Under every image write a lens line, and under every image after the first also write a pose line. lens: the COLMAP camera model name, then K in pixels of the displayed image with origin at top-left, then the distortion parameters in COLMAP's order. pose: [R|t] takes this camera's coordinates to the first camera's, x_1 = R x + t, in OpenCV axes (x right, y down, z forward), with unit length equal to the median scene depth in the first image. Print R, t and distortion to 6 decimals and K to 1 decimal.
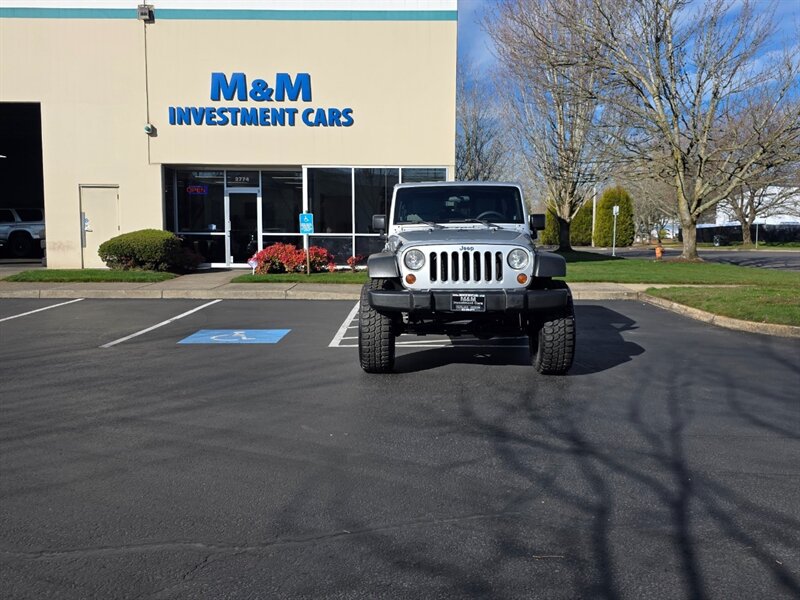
lens RADIAL K [[745.5, 0, 400.0], [0, 745.5, 300.0], [0, 0, 1]] dist [0.091776, -0.118775]
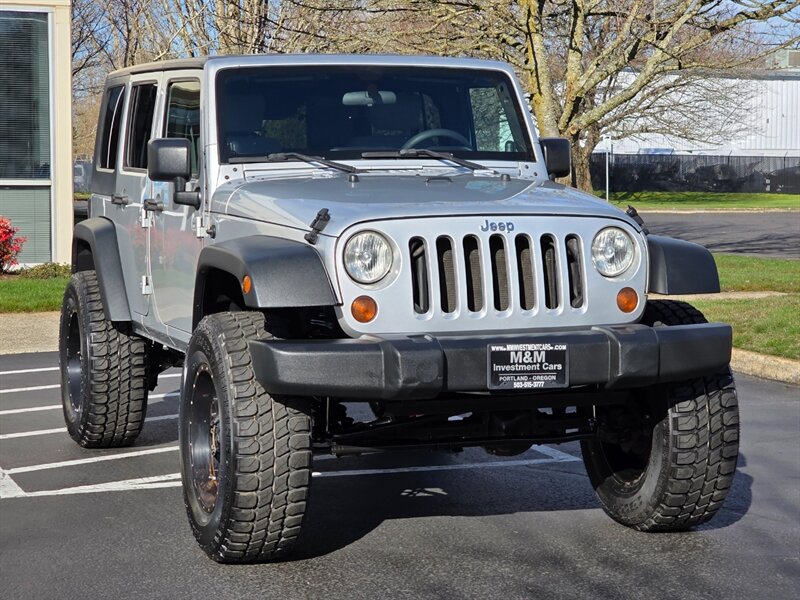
lens RADIAL K [[1865.4, 0, 400.0], [0, 1865.4, 300.0], [0, 0, 1]] dist [-1.065590, 18.358753]
pose [[0.936010, -0.027255, 0.350916, -0.114821], [0.034036, 0.999334, -0.013171, -0.007598], [-0.350323, 0.024272, 0.936314, 0.043172]]
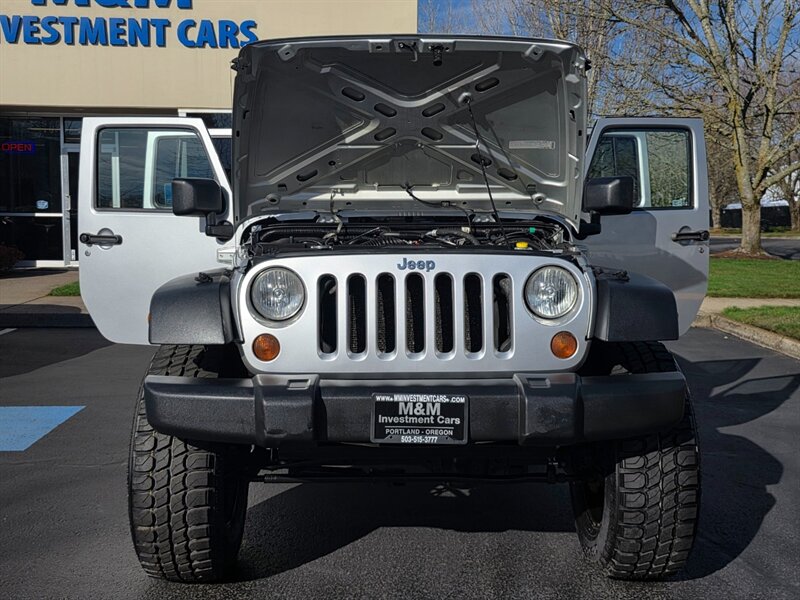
lens RADIAL K [[924.4, 0, 402.3], [0, 924.4, 302.4], [0, 0, 1]] dist [0.111833, -0.203599]
pose [[0.998780, -0.001162, 0.049366, 0.022761], [0.000868, 0.999982, 0.005993, -0.020404], [-0.049372, -0.005942, 0.998763, 0.206529]]
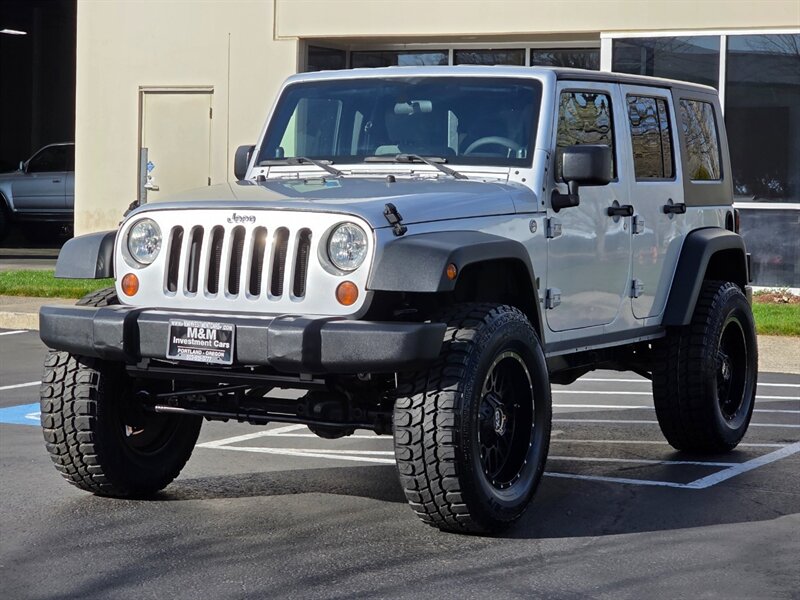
lens RADIAL K [[2007.9, 0, 400.0], [0, 2007.9, 300.0], [0, 0, 1]] dist [-0.997183, 16.621799]
pose [[0.899840, 0.038827, -0.434489, 0.259385], [-0.057808, 0.997860, -0.030553, 0.002963], [0.432373, 0.052610, 0.900159, 0.001258]]
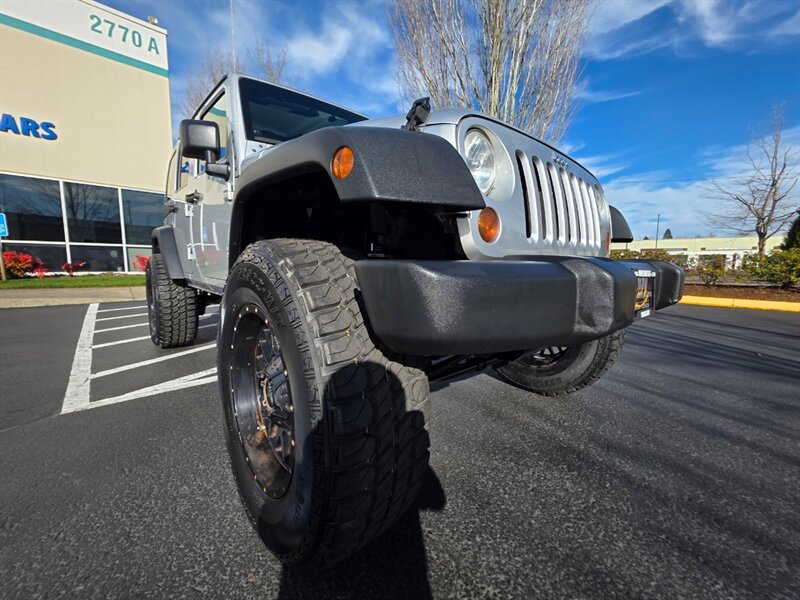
lens RADIAL K [[316.4, 0, 400.0], [0, 316.4, 300.0], [0, 0, 1]] dist [0.003576, -0.000609]
pose [[0.724783, -0.071475, 0.685260, -0.037256], [0.052623, 0.997442, 0.048379, -0.002710], [-0.686965, 0.000996, 0.726690, 0.359148]]
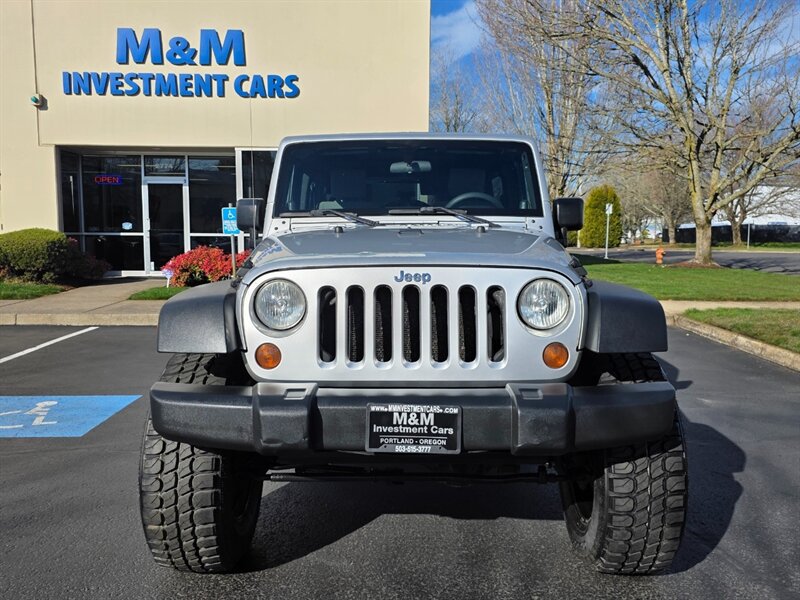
lens RADIAL K [[730.2, 0, 399.1], [0, 730.2, 307.3], [0, 0, 1]] dist [0.044720, -0.009981]
pose [[0.999802, -0.001321, 0.019865, 0.028743], [0.001079, 0.999925, 0.012213, -0.022300], [-0.019880, -0.012189, 0.999728, 0.238694]]
